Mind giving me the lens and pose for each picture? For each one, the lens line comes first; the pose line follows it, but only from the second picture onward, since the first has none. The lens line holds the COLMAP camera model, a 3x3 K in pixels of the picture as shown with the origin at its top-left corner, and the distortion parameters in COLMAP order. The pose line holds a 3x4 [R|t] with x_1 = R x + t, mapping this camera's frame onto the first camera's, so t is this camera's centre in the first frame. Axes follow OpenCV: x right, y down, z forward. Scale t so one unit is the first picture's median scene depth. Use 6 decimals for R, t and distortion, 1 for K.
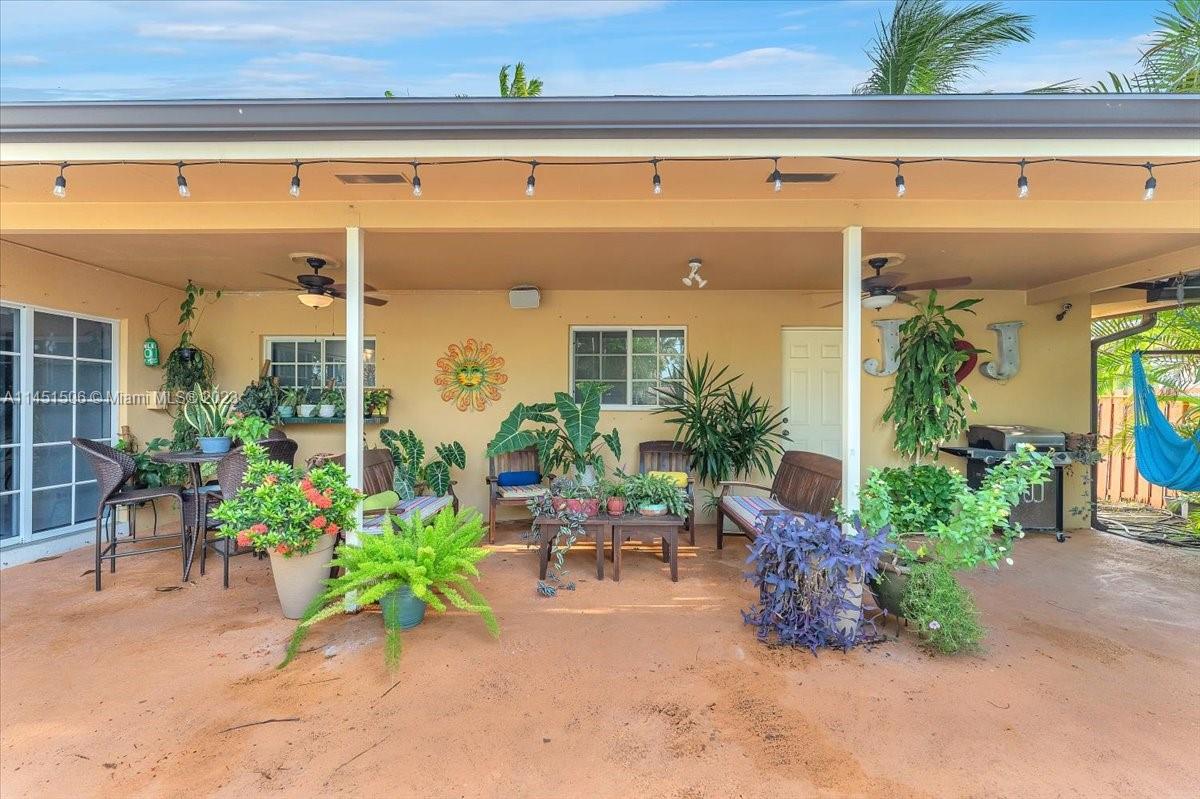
lens RADIAL K [[494.2, 0, 599.8], [0, 494.2, 404.2], [0, 0, 1]] dist [0.001649, 0.000297]
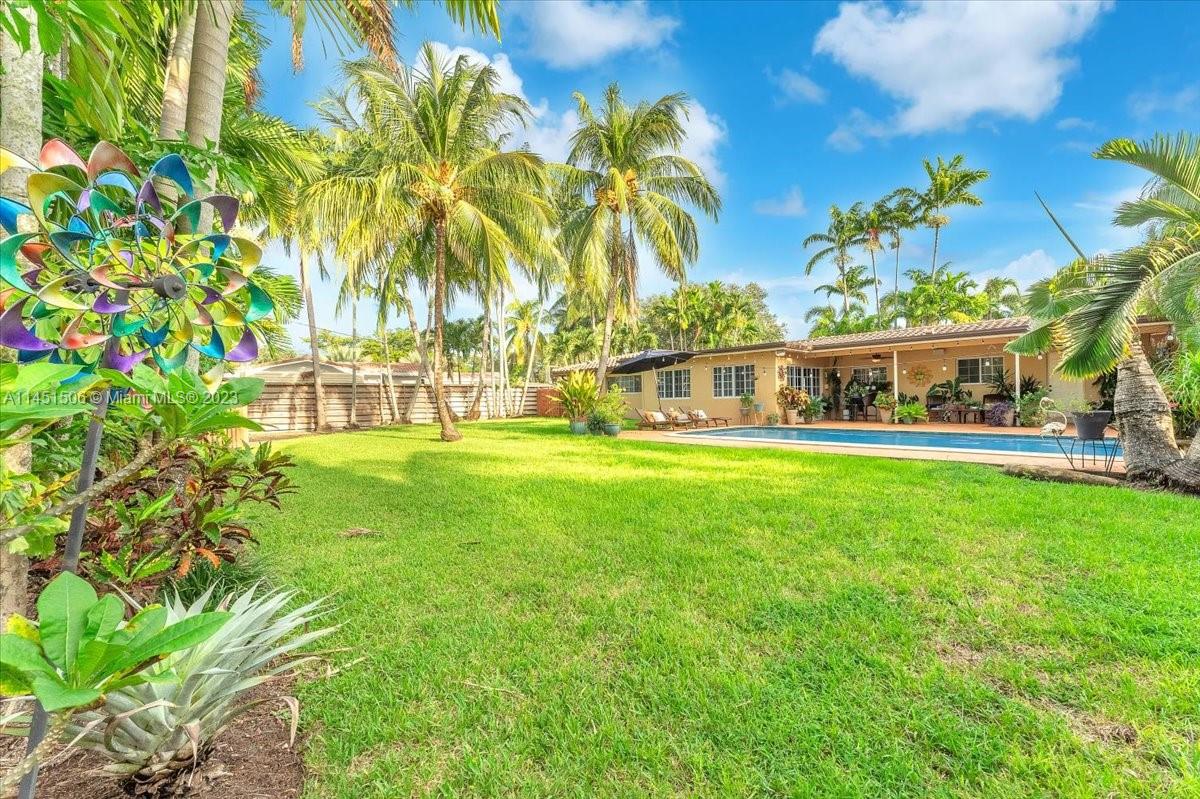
lens RADIAL K [[494.2, 0, 599.8], [0, 494.2, 404.2], [0, 0, 1]] dist [0.001649, 0.000297]
pose [[0.695213, -0.010078, -0.718733, 0.686078], [0.019979, 0.999786, 0.005307, 0.076979], [0.718526, -0.018049, 0.695266, -3.103008]]
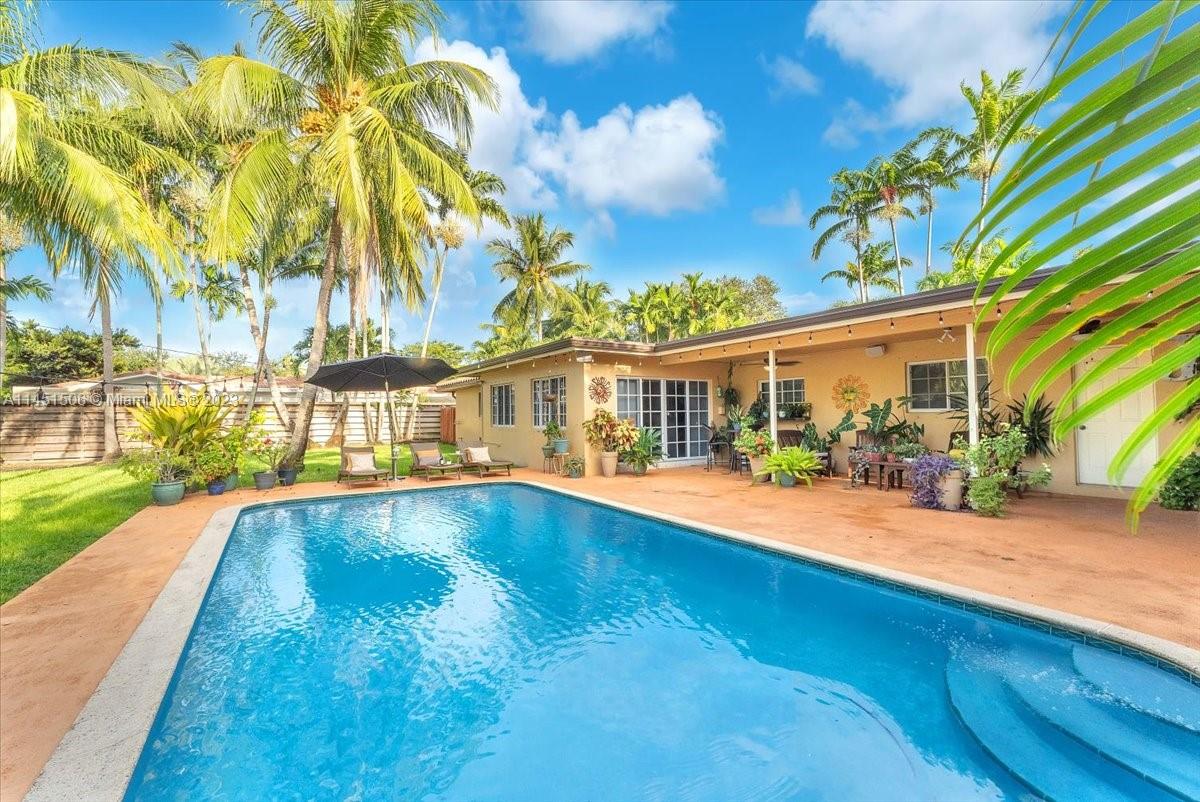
lens RADIAL K [[496.6, 0, 598.5], [0, 496.6, 397.2], [0, 0, 1]] dist [-0.000732, -0.000093]
pose [[0.556491, -0.038444, -0.829964, 0.838766], [0.012090, 0.999198, -0.038176, 0.012700], [0.830766, 0.011210, 0.556510, -0.908336]]
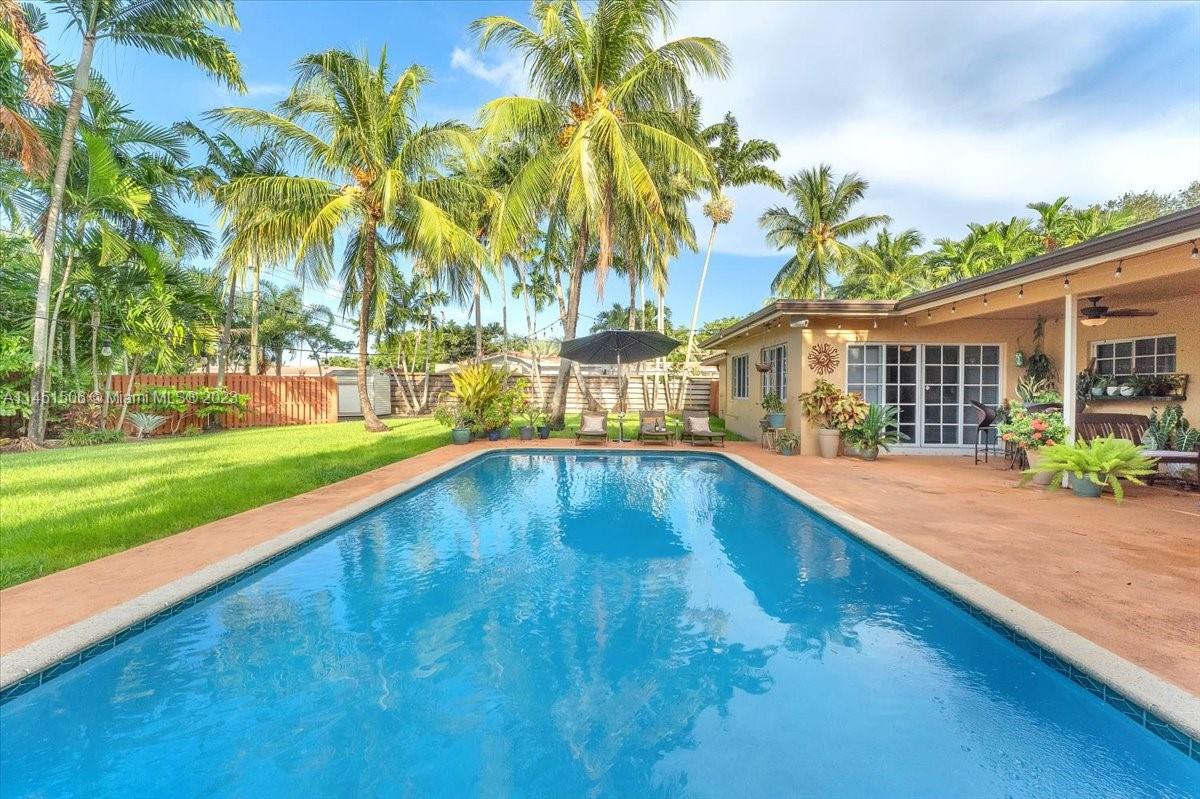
lens RADIAL K [[485.2, 0, 600.0], [0, 485.2, 399.5], [0, 0, 1]] dist [-0.000623, -0.000168]
pose [[-0.011339, 0.016149, -0.999805, 0.912350], [-0.011351, 0.999803, 0.016278, 0.034185], [0.999871, 0.011534, -0.011154, -0.532516]]
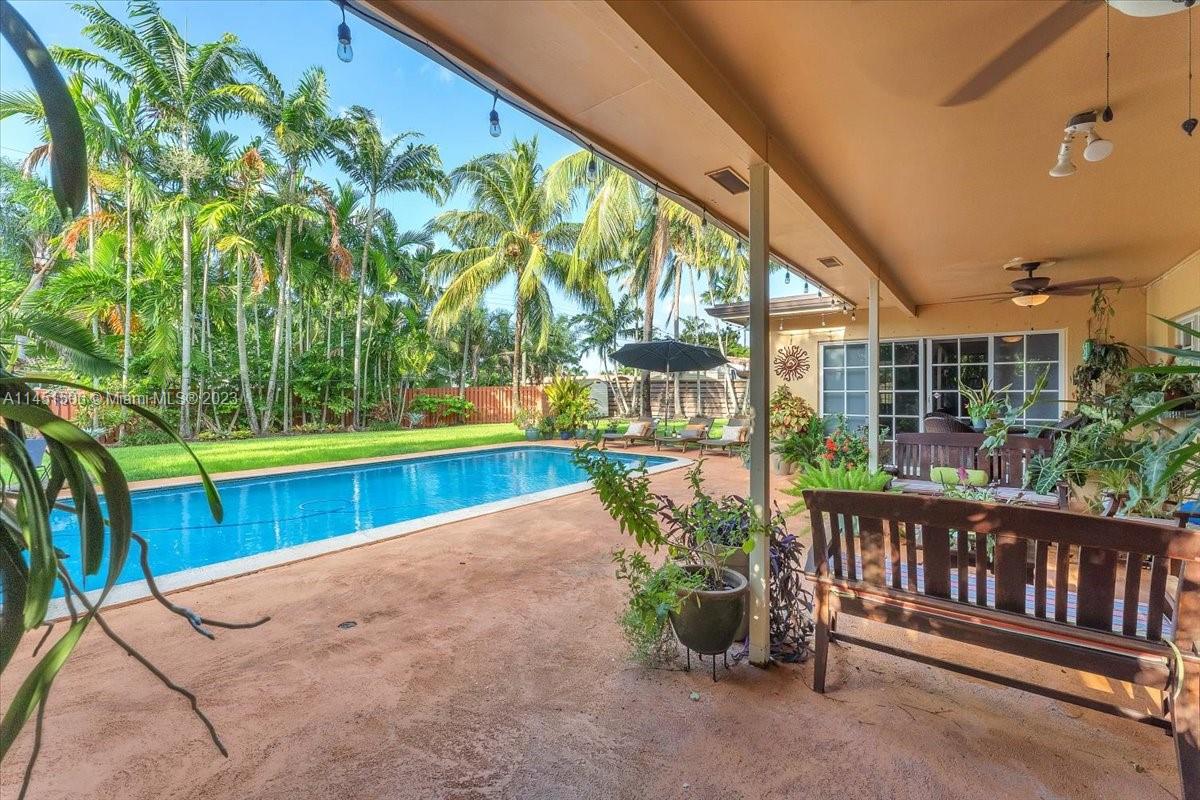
lens RADIAL K [[496.6, 0, 598.5], [0, 496.6, 396.2], [0, 0, 1]] dist [-0.000732, -0.000093]
pose [[-0.598544, 0.003909, -0.801080, 0.789718], [-0.003702, 0.999964, 0.007645, 0.000829], [0.801081, 0.007541, -0.598508, 0.773466]]
